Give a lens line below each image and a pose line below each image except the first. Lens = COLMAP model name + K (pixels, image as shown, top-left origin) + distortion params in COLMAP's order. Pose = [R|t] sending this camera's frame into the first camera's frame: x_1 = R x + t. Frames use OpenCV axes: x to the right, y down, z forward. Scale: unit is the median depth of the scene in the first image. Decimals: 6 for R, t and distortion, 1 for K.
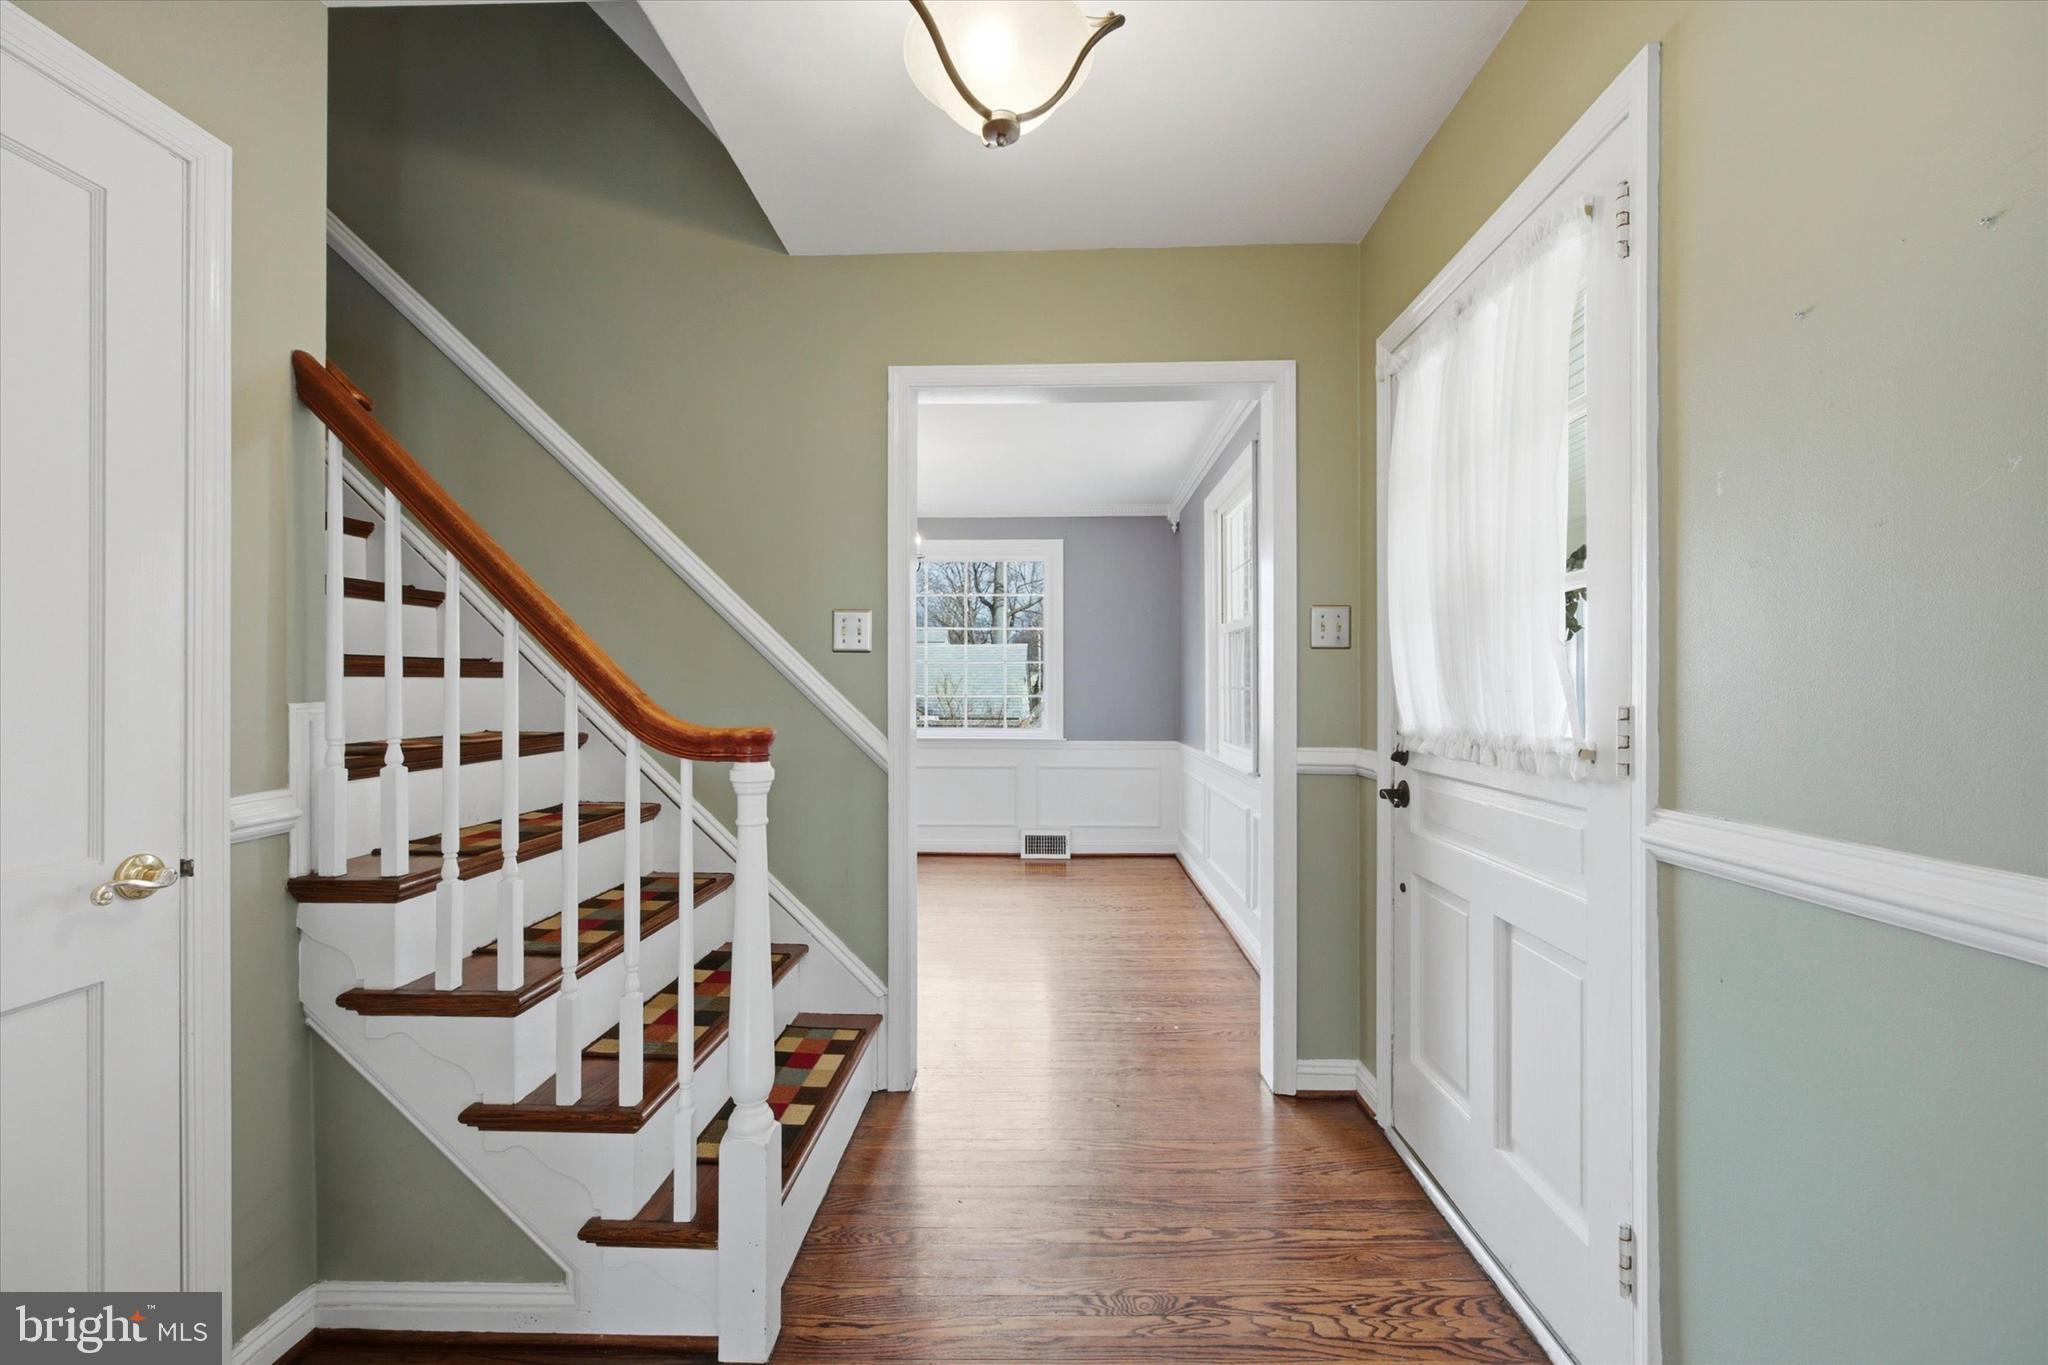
lens RADIAL K [[831.6, 0, 1022.3], [0, 831.6, 681.0], [0, 0, 1]] dist [-0.002476, 0.000543]
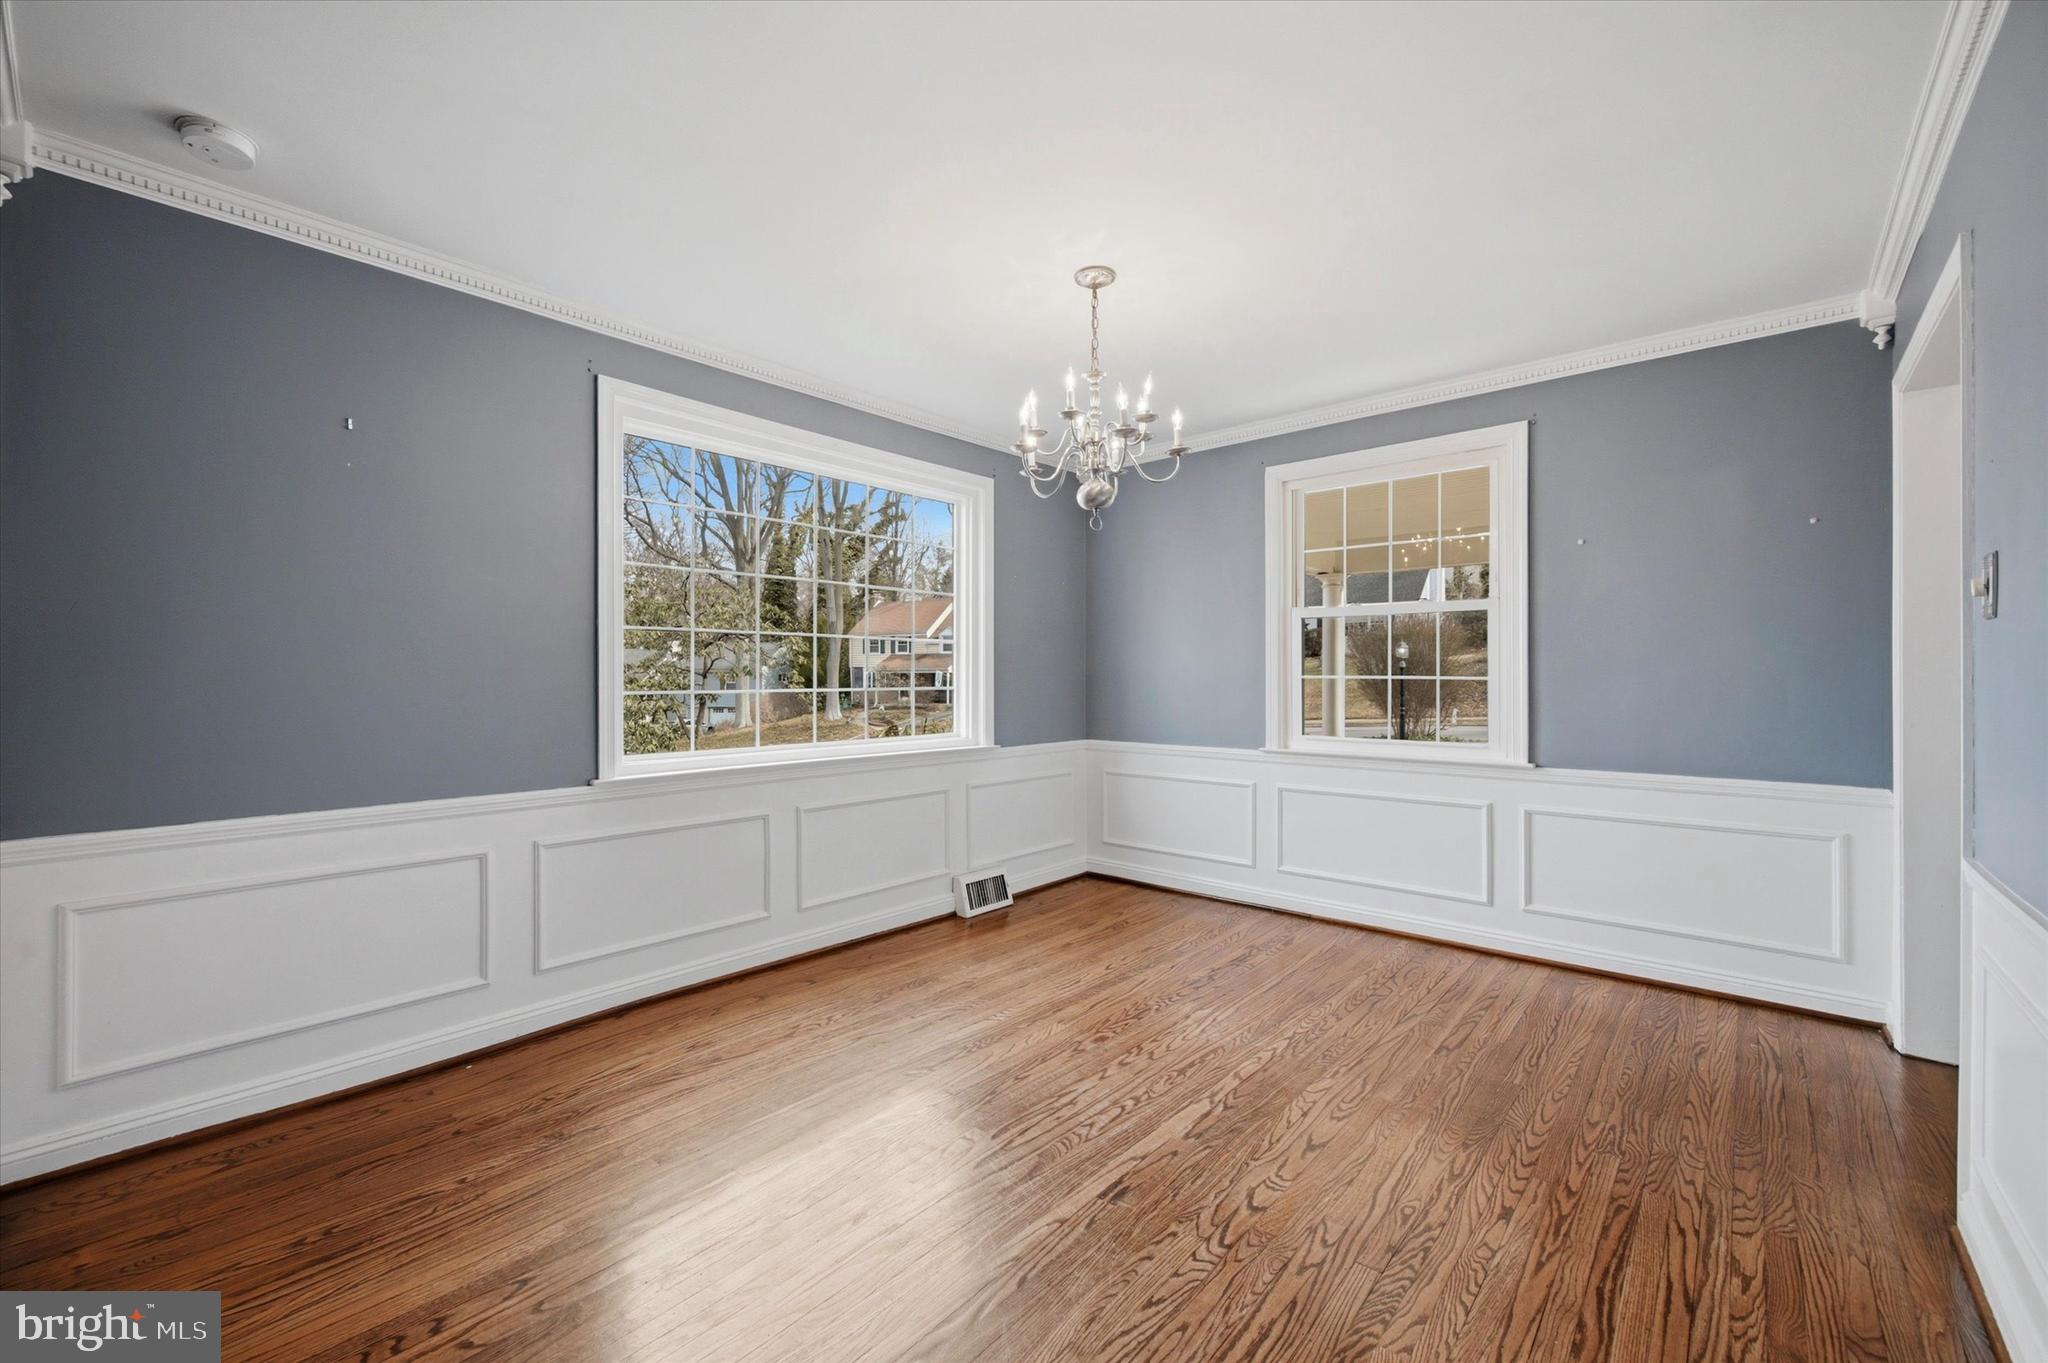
lens RADIAL K [[831.6, 0, 1013.1], [0, 831.6, 680.4], [0, 0, 1]] dist [-0.002476, 0.000543]
pose [[0.651816, -0.005204, 0.758360, -0.515832], [-0.002221, 0.999959, 0.008772, 0.003787], [-0.758374, -0.007402, 0.651777, 0.505315]]
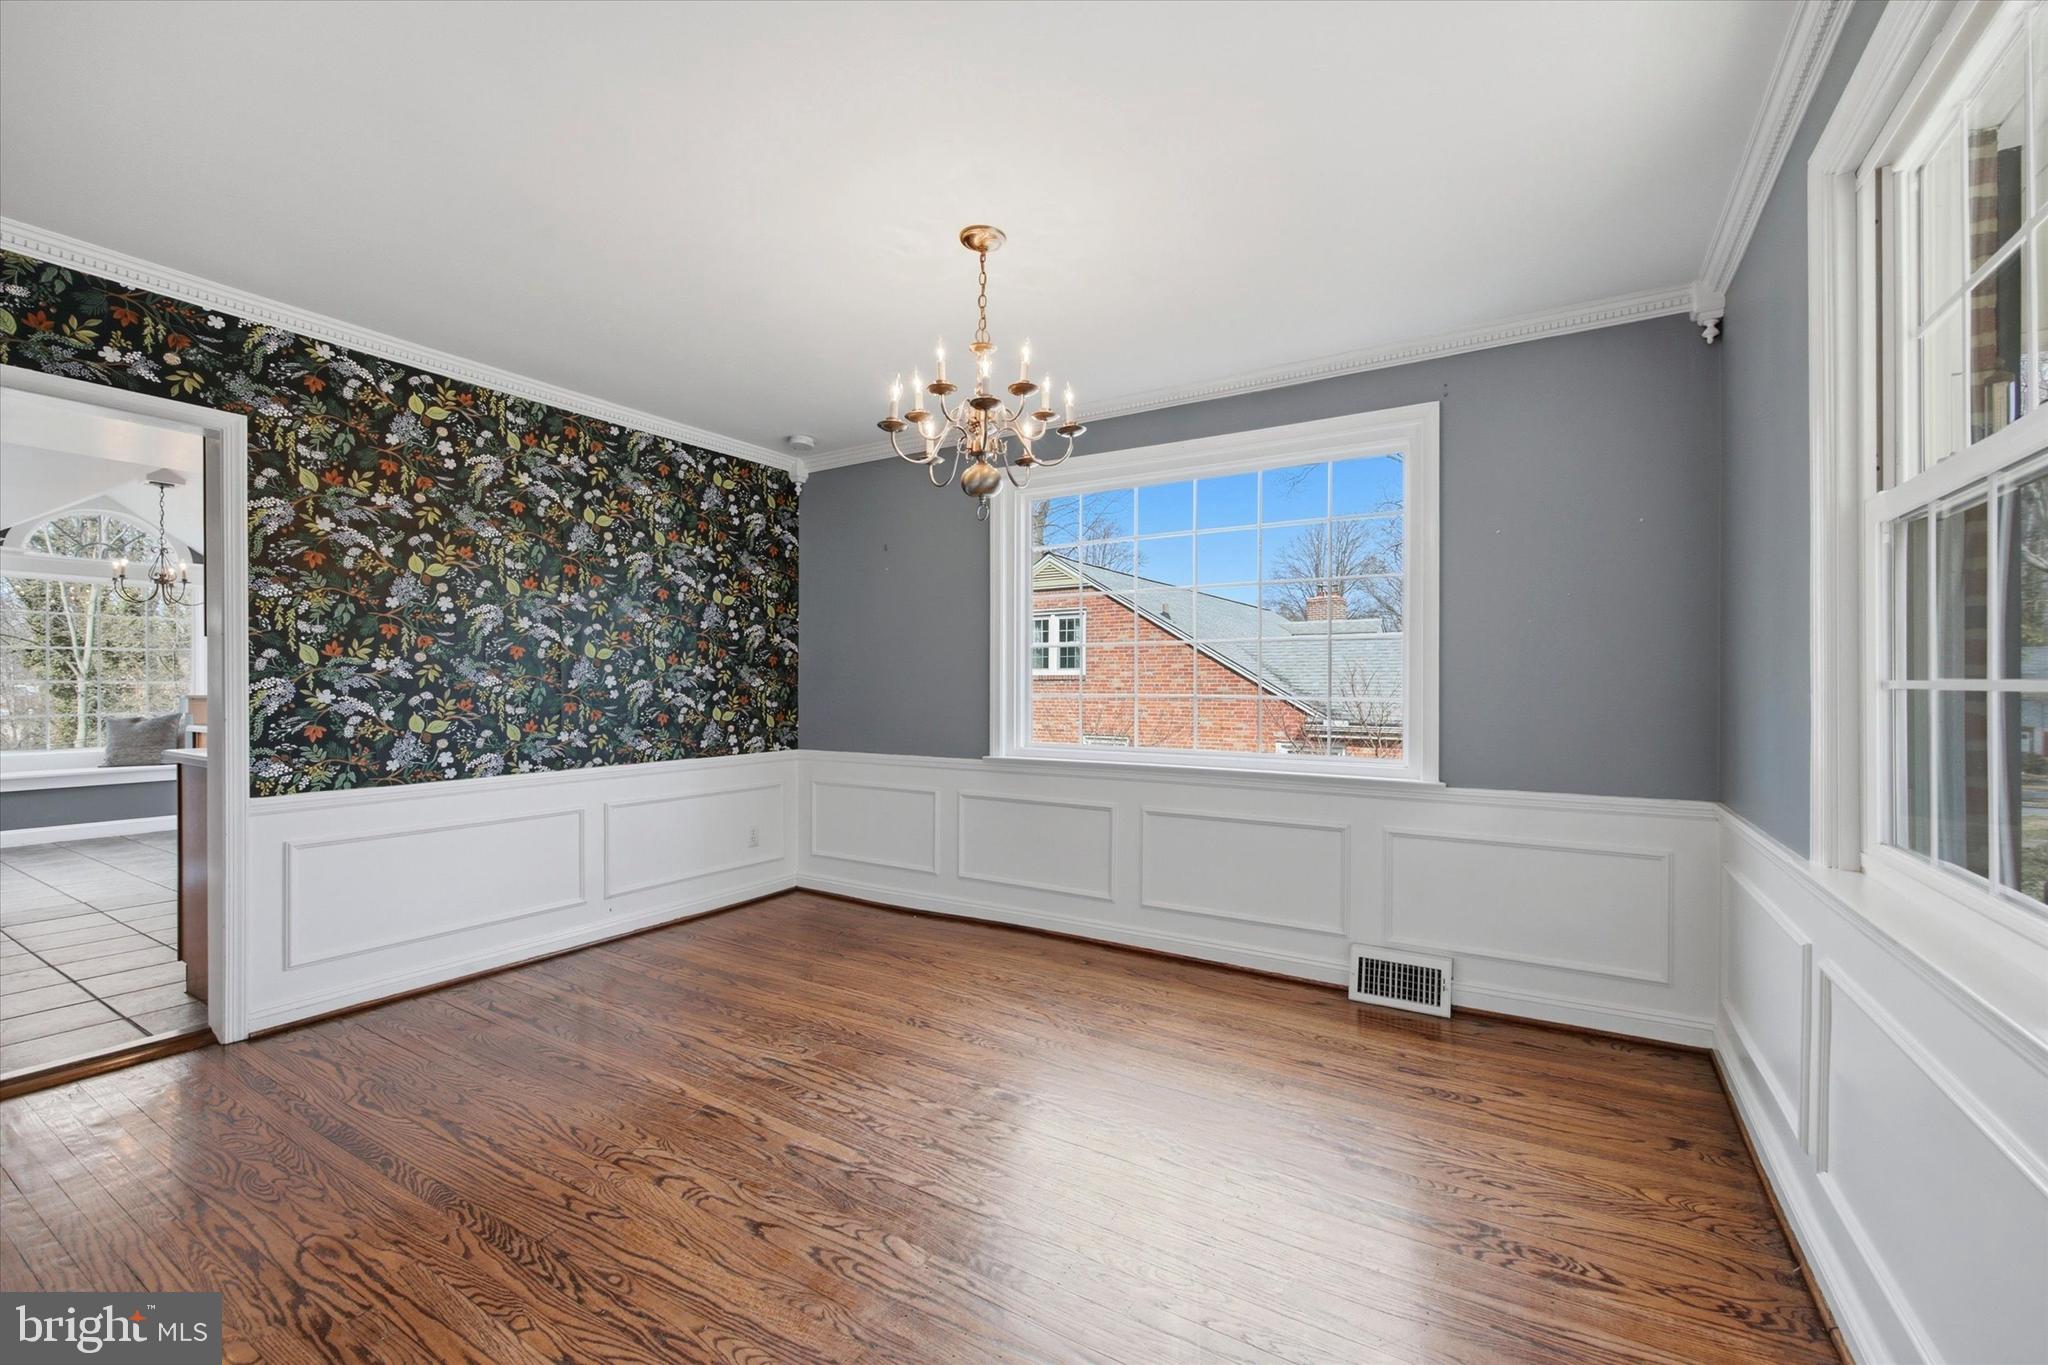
lens RADIAL K [[831.6, 0, 1022.4], [0, 831.6, 685.4], [0, 0, 1]] dist [-0.002476, 0.000543]
pose [[0.864697, 0.001064, -0.502293, 0.086660], [0.001968, 0.999983, 0.005507, 0.005117], [0.502290, -0.005750, 0.864680, 0.422127]]
